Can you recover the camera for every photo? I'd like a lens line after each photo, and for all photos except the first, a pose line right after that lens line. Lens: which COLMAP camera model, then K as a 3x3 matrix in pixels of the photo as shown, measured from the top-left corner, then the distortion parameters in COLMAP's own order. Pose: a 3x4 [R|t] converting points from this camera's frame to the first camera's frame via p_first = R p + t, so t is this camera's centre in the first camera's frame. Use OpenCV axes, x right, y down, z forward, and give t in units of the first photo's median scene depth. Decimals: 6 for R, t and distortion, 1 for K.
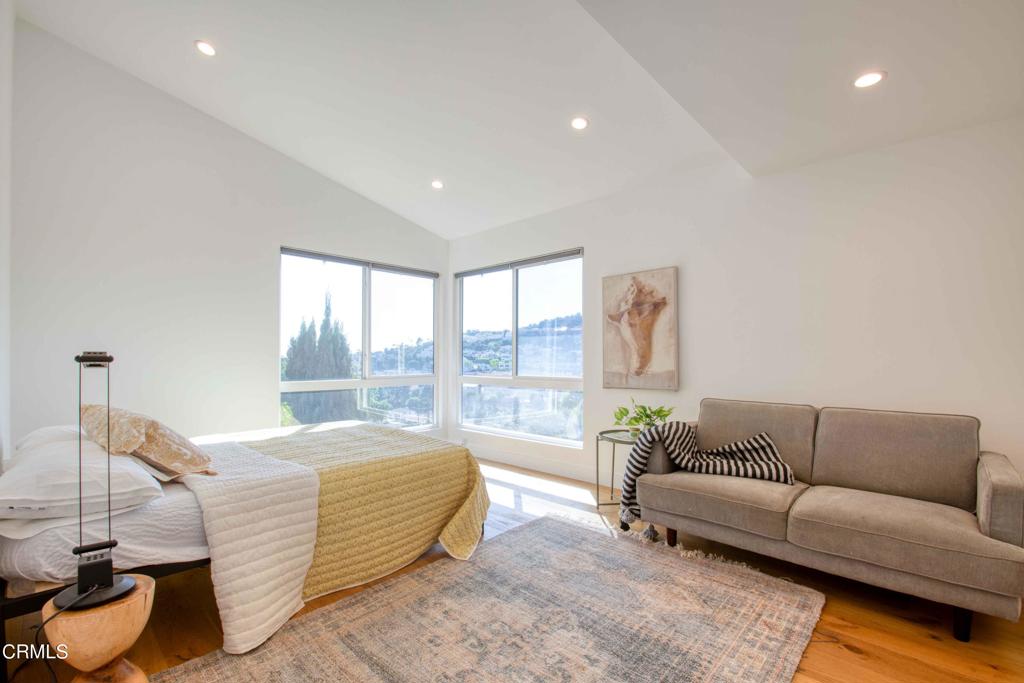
lens RADIAL K [[449.9, 0, 513.4], [0, 449.9, 359.5], [0, 0, 1]] dist [-0.007930, -0.003770]
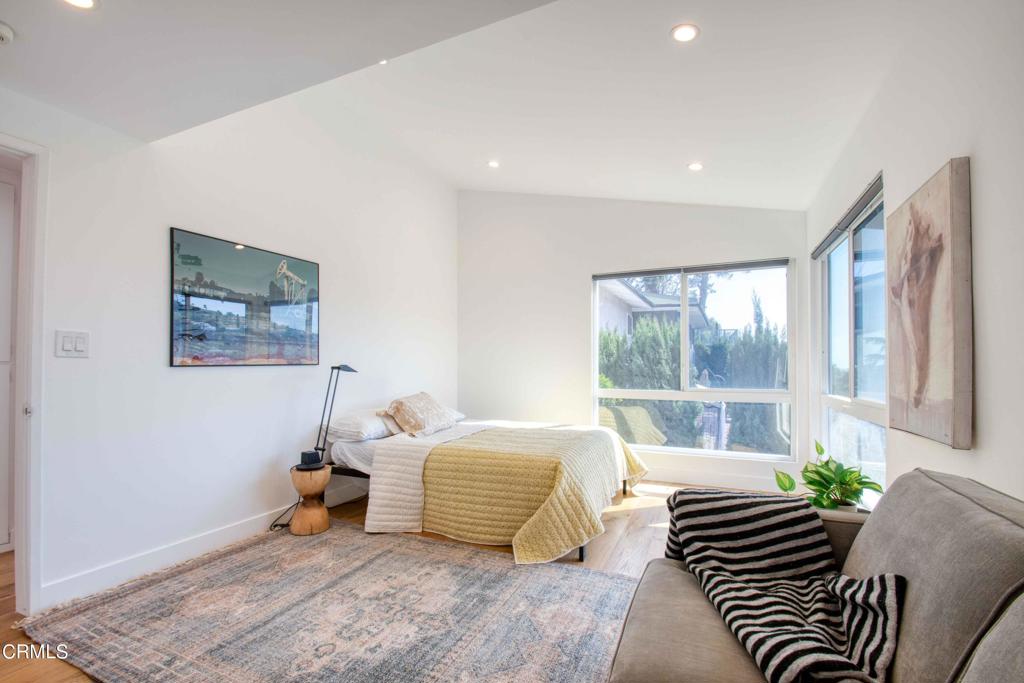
lens RADIAL K [[449.9, 0, 492.3], [0, 449.9, 357.4], [0, 0, 1]] dist [-0.007930, -0.003770]
pose [[0.302372, -0.019595, -0.952989, 0.978721], [-0.006613, 0.999721, -0.022654, -0.005626], [0.953167, 0.013153, 0.302158, 0.703633]]
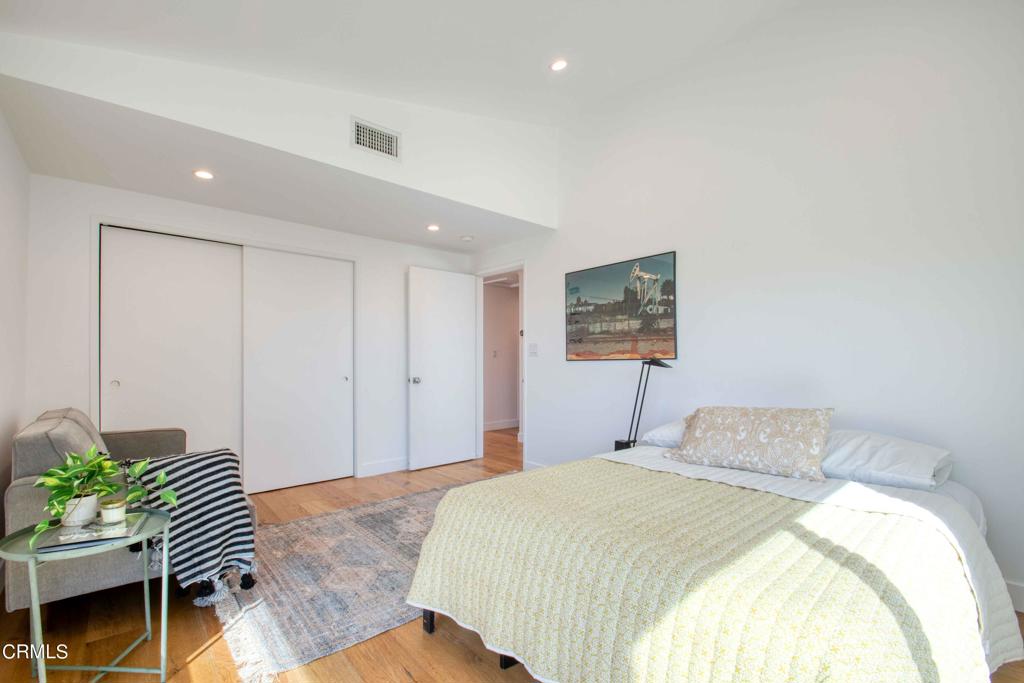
lens RADIAL K [[449.9, 0, 506.2], [0, 449.9, 349.5], [0, 0, 1]] dist [-0.007930, -0.003770]
pose [[-0.993195, -0.000280, 0.116463, -0.344926], [-0.001740, 0.999921, -0.012436, -0.024650], [-0.116450, -0.012554, -0.993117, 2.138783]]
